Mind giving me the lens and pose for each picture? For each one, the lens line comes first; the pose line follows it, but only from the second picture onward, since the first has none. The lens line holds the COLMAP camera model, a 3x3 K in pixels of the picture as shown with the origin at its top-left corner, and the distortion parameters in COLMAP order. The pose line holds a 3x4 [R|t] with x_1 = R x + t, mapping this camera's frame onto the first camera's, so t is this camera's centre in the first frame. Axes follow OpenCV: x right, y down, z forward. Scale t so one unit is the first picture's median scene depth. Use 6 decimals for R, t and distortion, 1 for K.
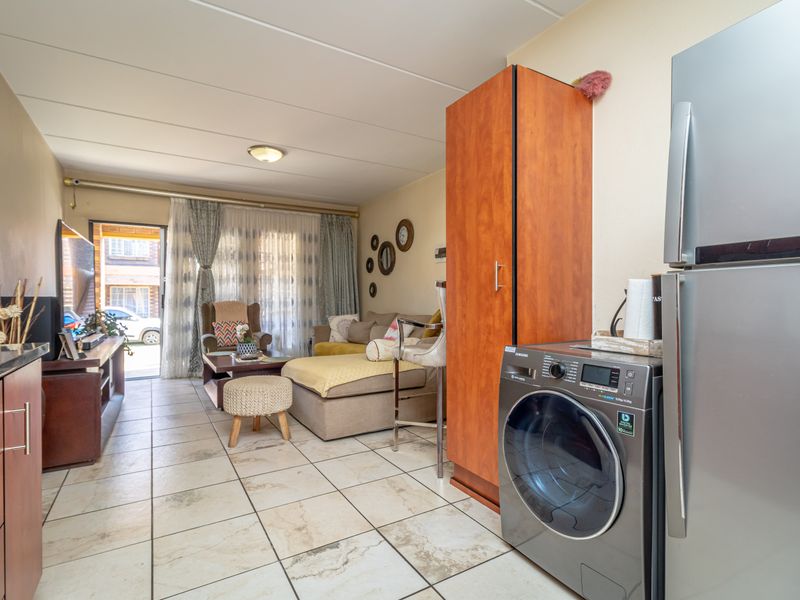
lens RADIAL K [[412.3, 0, 399.8], [0, 412.3, 301.8], [0, 0, 1]] dist [0.001202, 0.001856]
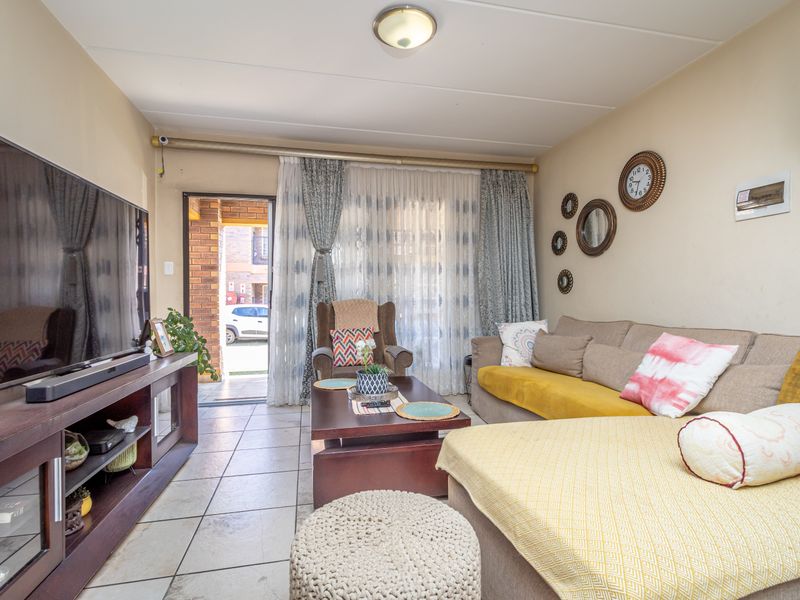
lens RADIAL K [[412.3, 0, 397.2], [0, 412.3, 299.0], [0, 0, 1]] dist [0.001202, 0.001856]
pose [[0.947077, 0.000295, -0.321006, -0.119979], [-0.001038, 0.999997, -0.002143, -0.000706], [0.321005, 0.002363, 0.947075, 0.362915]]
